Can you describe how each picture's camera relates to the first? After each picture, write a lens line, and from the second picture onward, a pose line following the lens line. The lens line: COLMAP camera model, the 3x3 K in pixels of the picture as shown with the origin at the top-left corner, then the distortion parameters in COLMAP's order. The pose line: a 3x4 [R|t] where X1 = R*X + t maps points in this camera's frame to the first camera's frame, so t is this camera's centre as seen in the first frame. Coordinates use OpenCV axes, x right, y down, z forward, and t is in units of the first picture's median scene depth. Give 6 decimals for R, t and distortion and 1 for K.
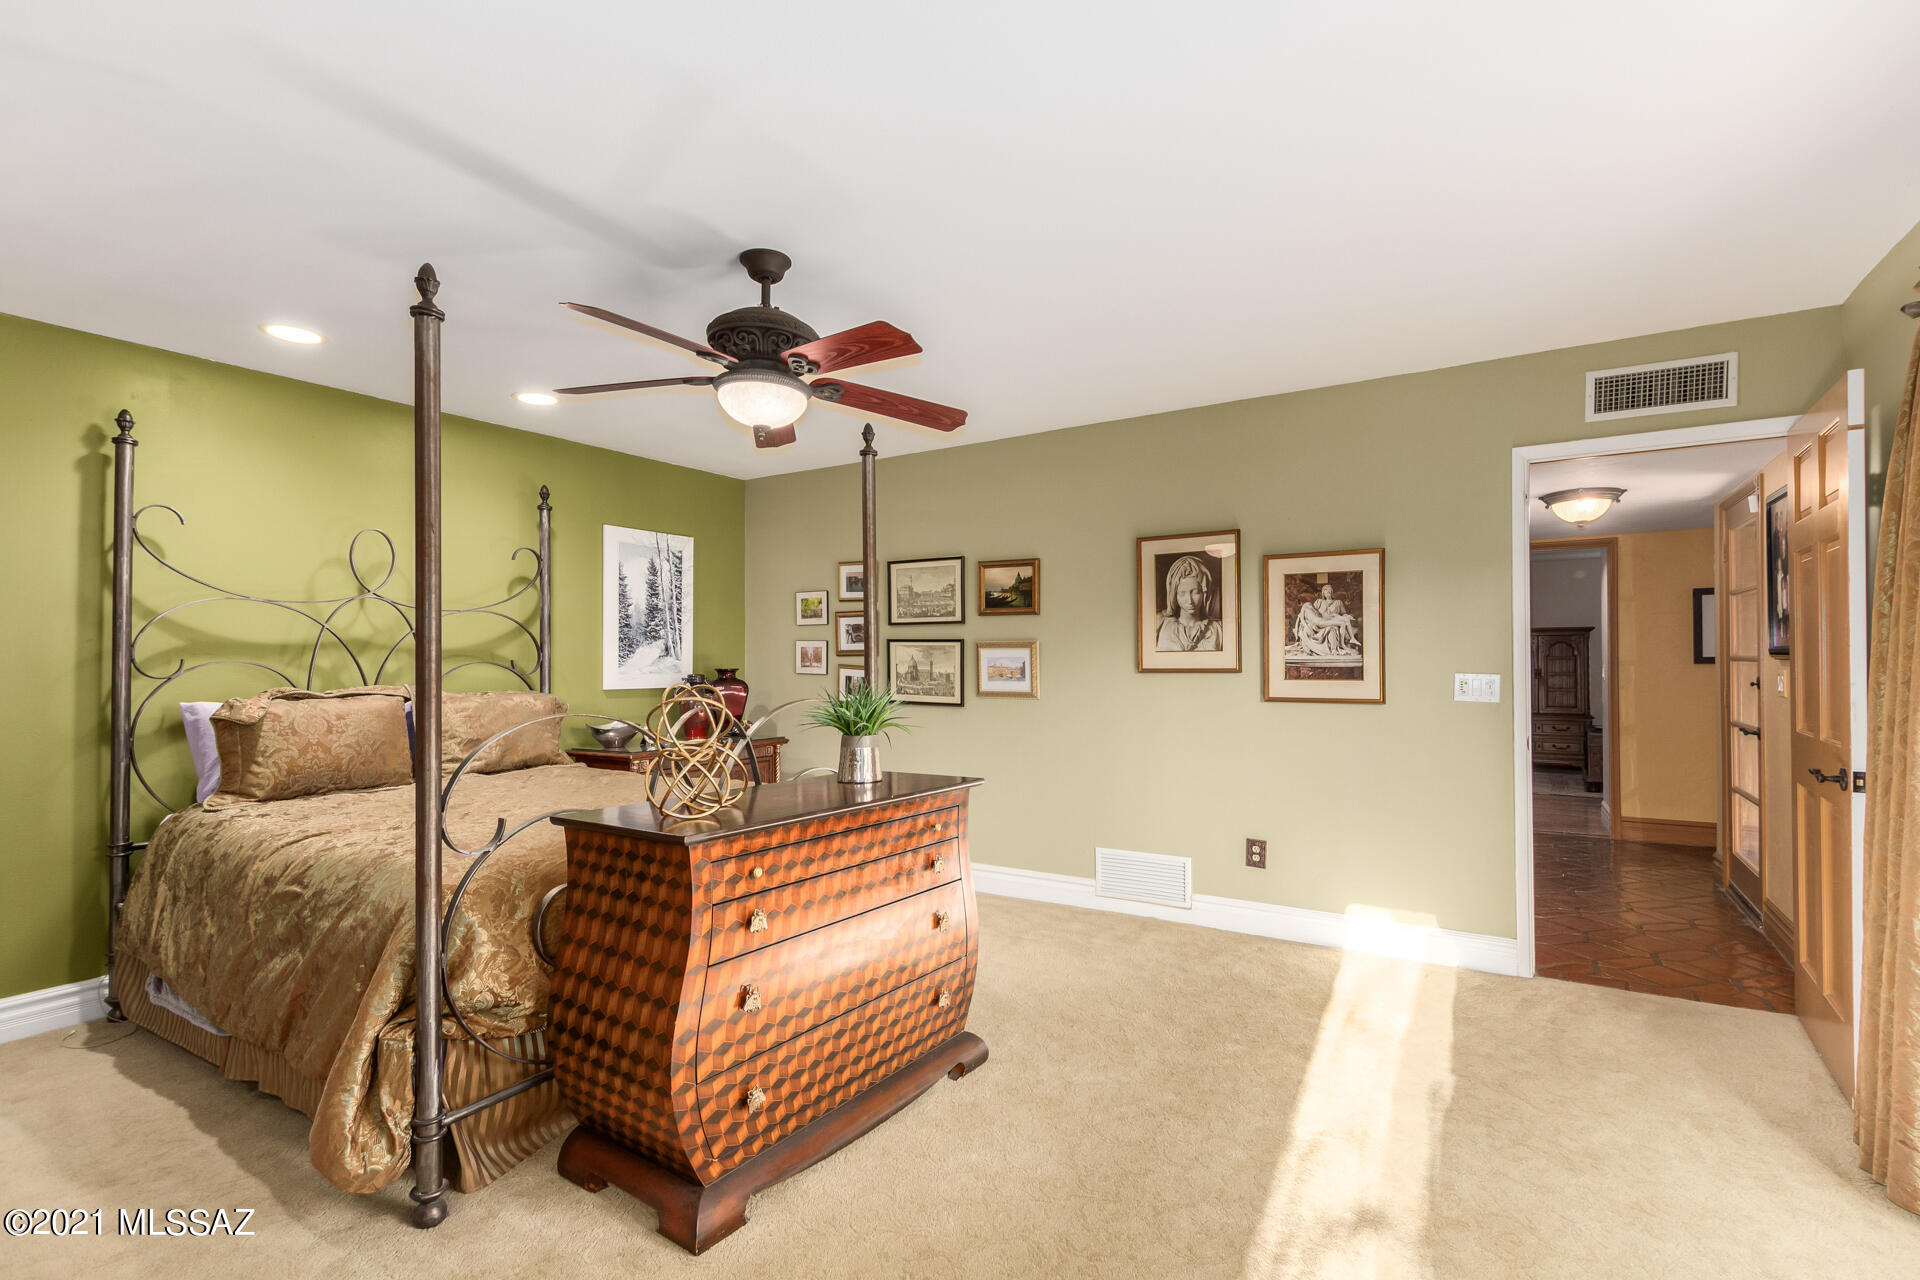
lens RADIAL K [[882.5, 0, 957.6], [0, 882.5, 647.2], [0, 0, 1]] dist [0.009689, -0.000159]
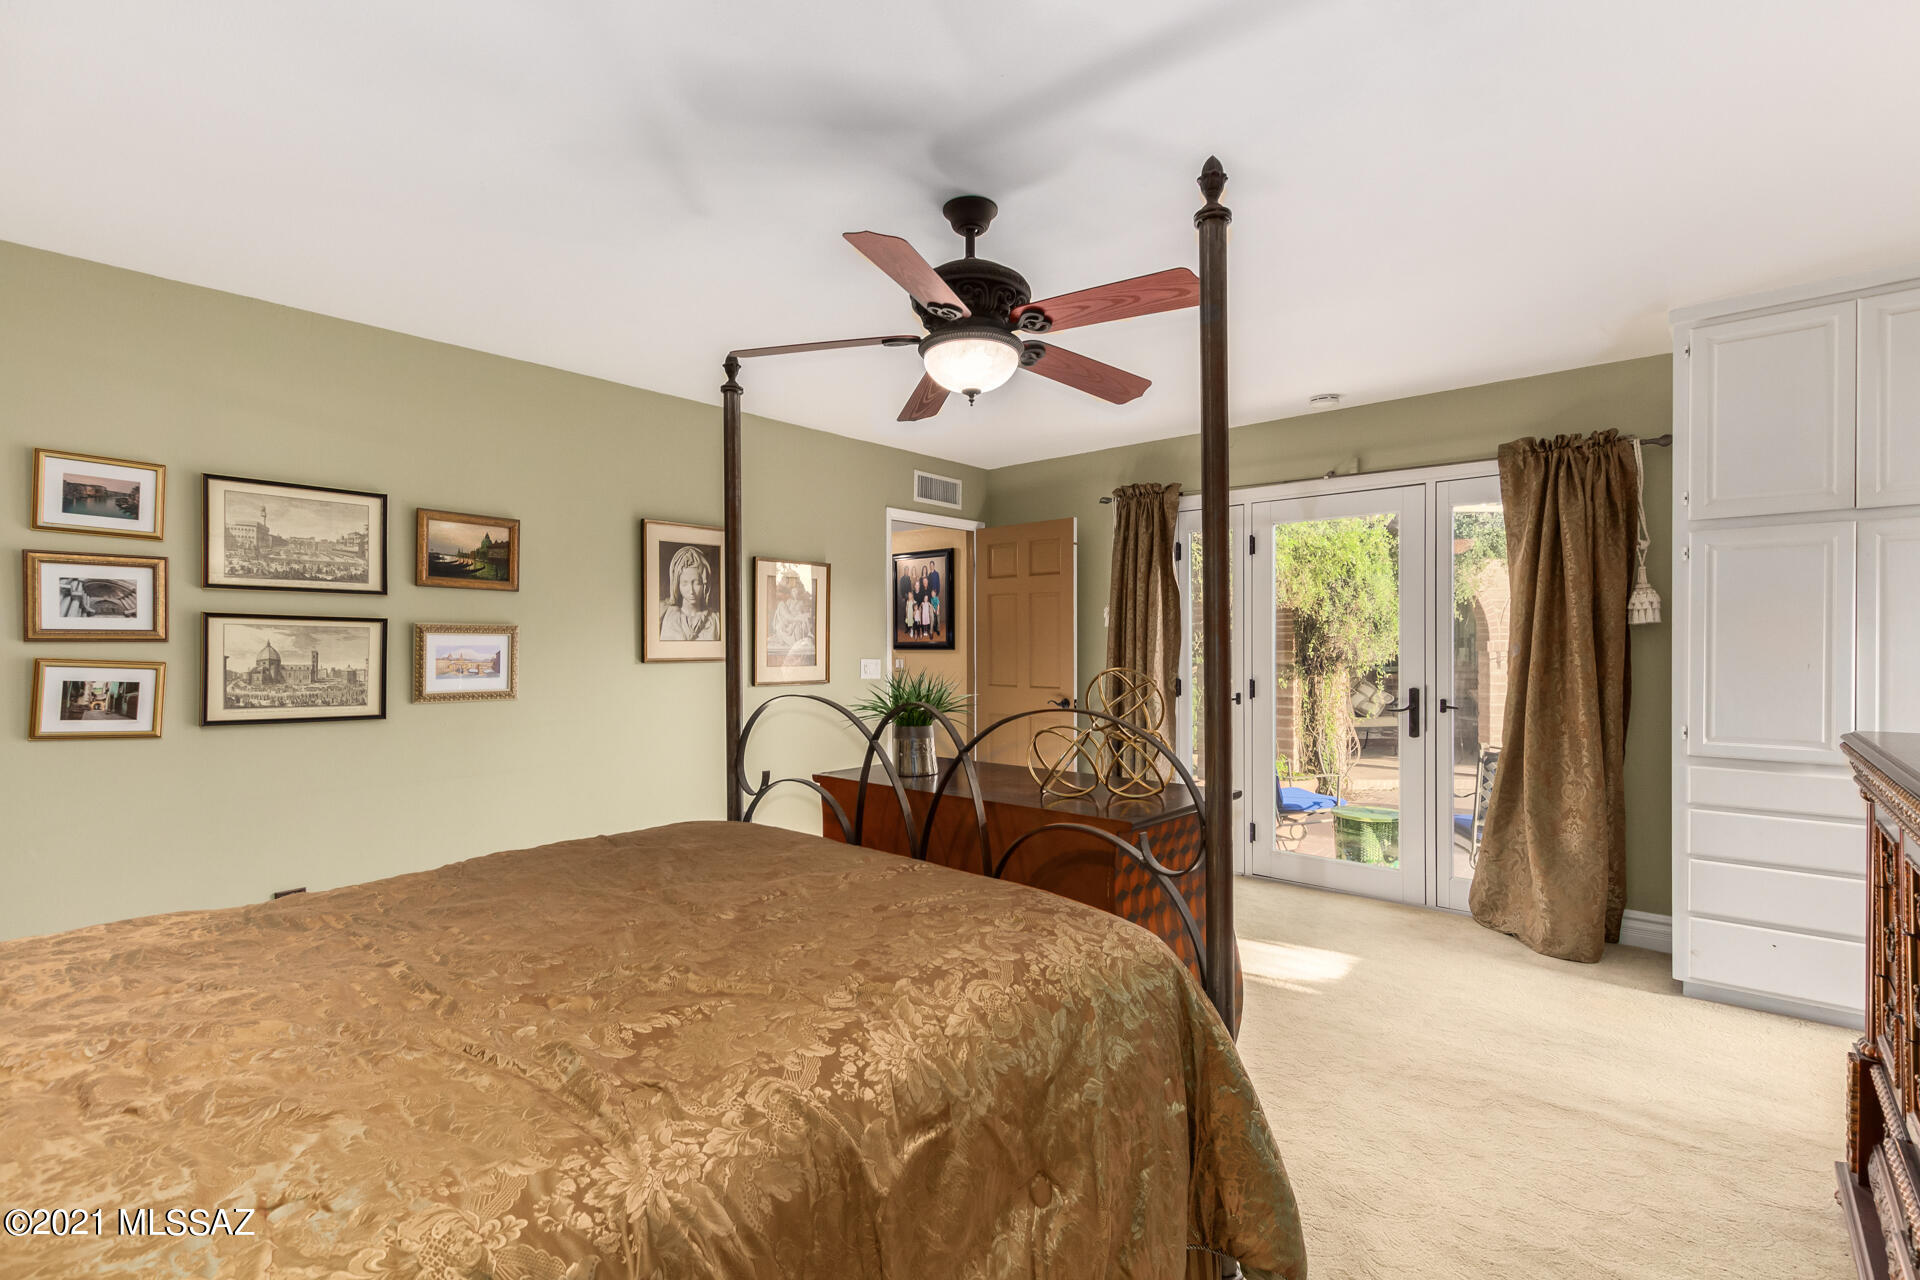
lens RADIAL K [[882.5, 0, 958.4], [0, 882.5, 638.3], [0, 0, 1]] dist [0.009689, -0.000159]
pose [[0.157696, 0.009668, 0.987440, -0.607620], [-0.018850, 0.999799, -0.006779, 0.002482], [-0.987308, -0.017544, 0.157846, 0.475296]]
